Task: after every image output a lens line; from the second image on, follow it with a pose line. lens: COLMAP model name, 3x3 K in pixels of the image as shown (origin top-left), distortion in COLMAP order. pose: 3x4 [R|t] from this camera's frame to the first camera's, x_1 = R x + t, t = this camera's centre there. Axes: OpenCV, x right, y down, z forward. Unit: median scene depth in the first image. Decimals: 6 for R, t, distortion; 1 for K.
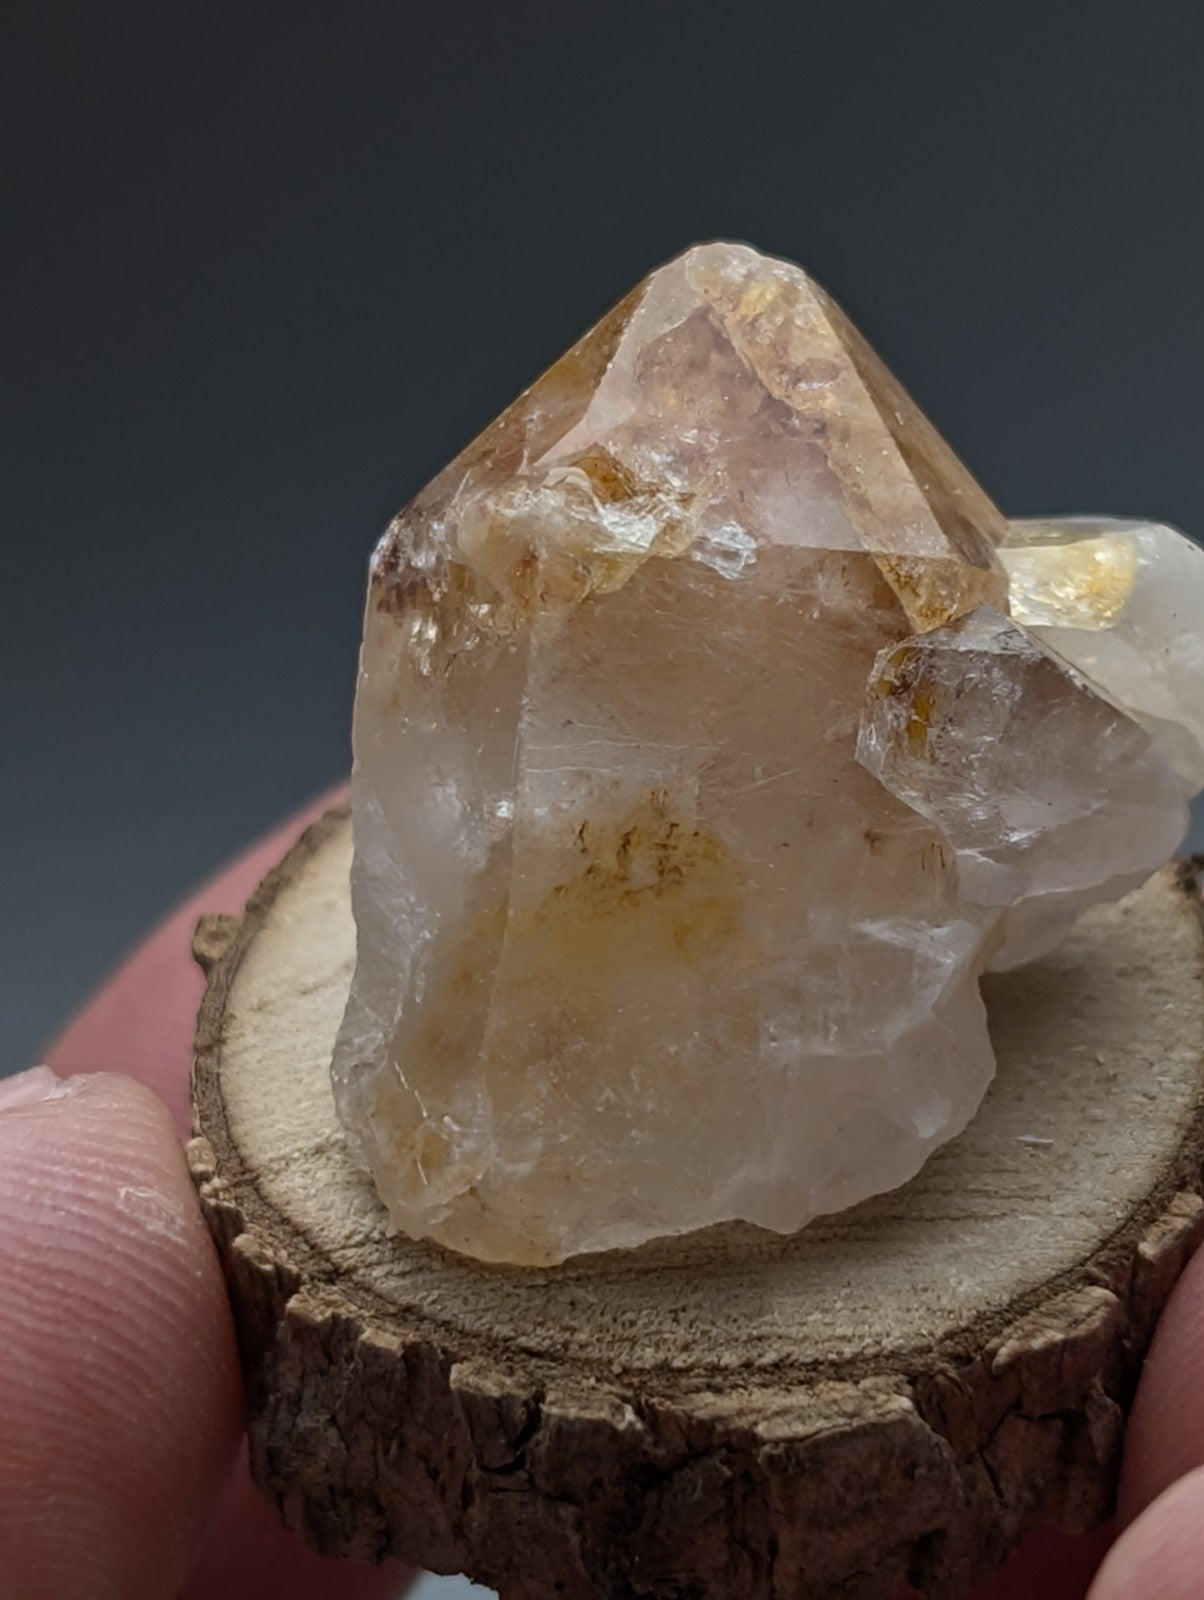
lens RADIAL K [[5508.1, 0, 602.0], [0, 5508.1, 800.0], [0, 0, 1]] dist [0.361914, -1.373293]
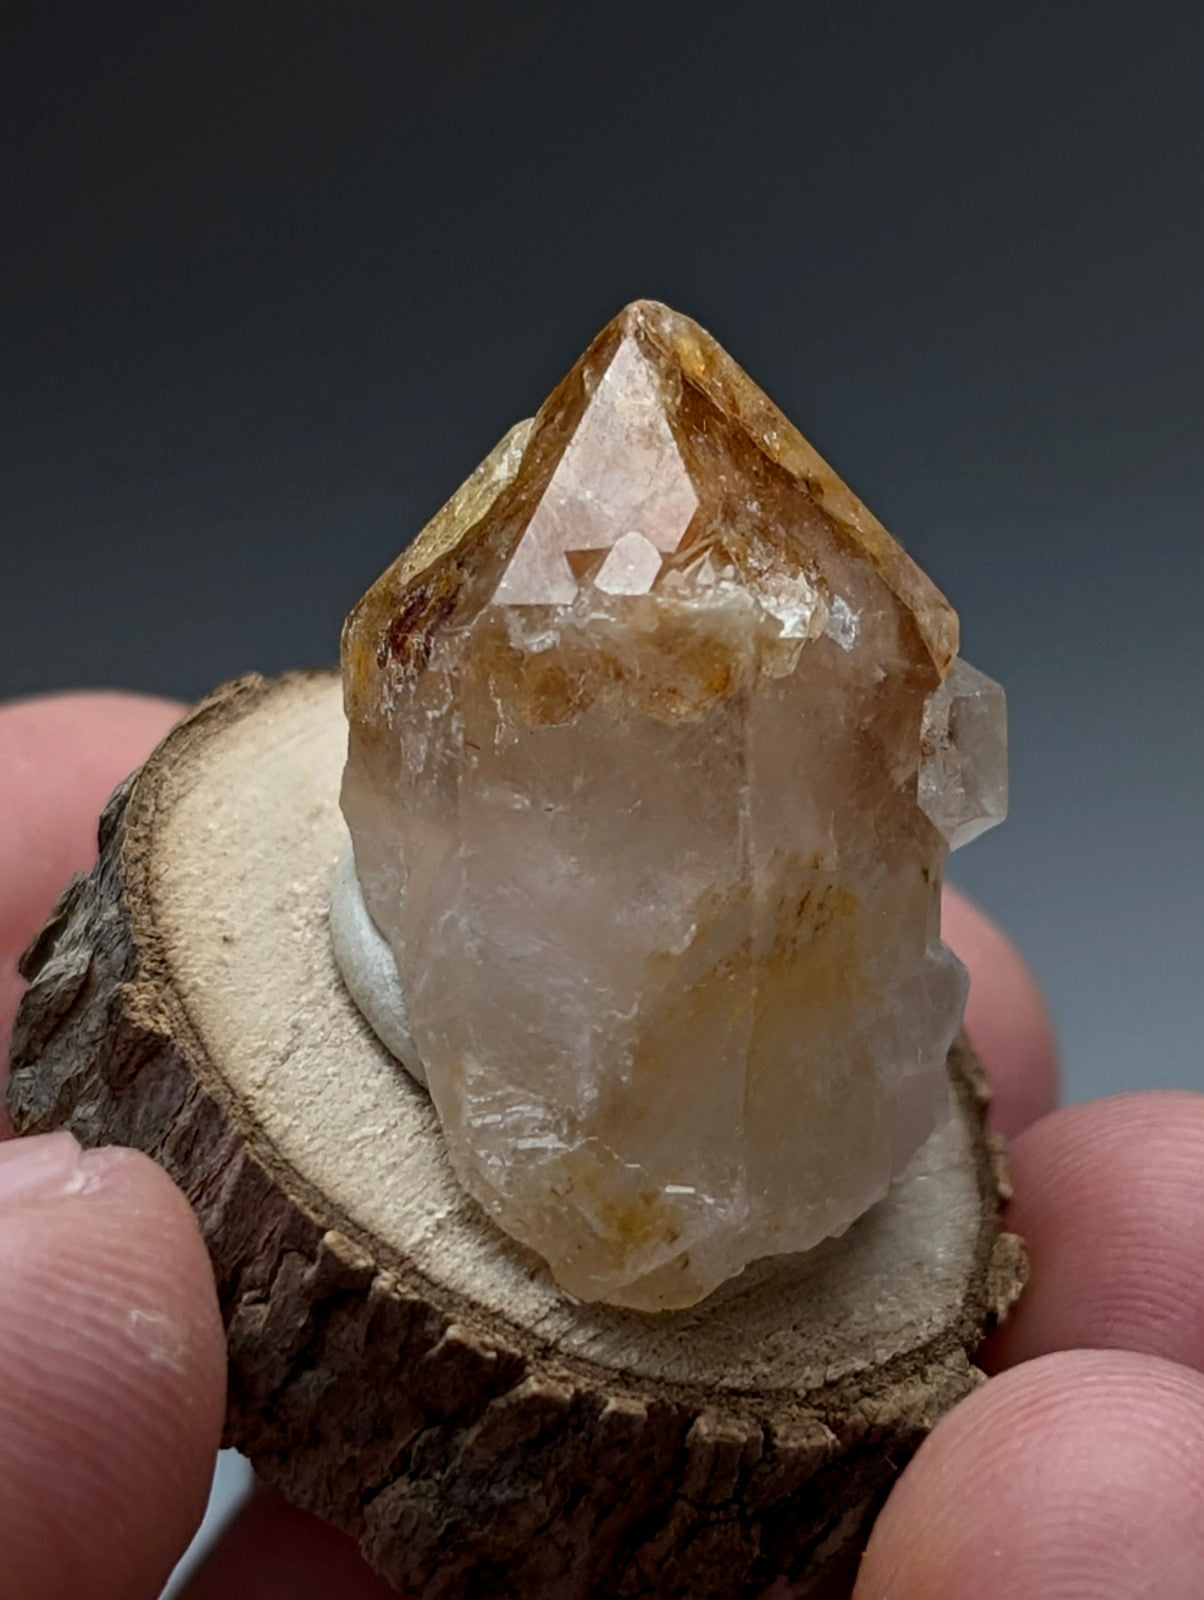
lens RADIAL K [[5508.1, 0, 602.0], [0, 5508.1, 800.0], [0, 0, 1]] dist [0.361914, -1.373293]
pose [[0.662069, -0.112795, 0.740906, -0.791724], [0.010794, 0.989942, 0.141063, -0.160401], [-0.749365, -0.085396, 0.656627, 0.325655]]
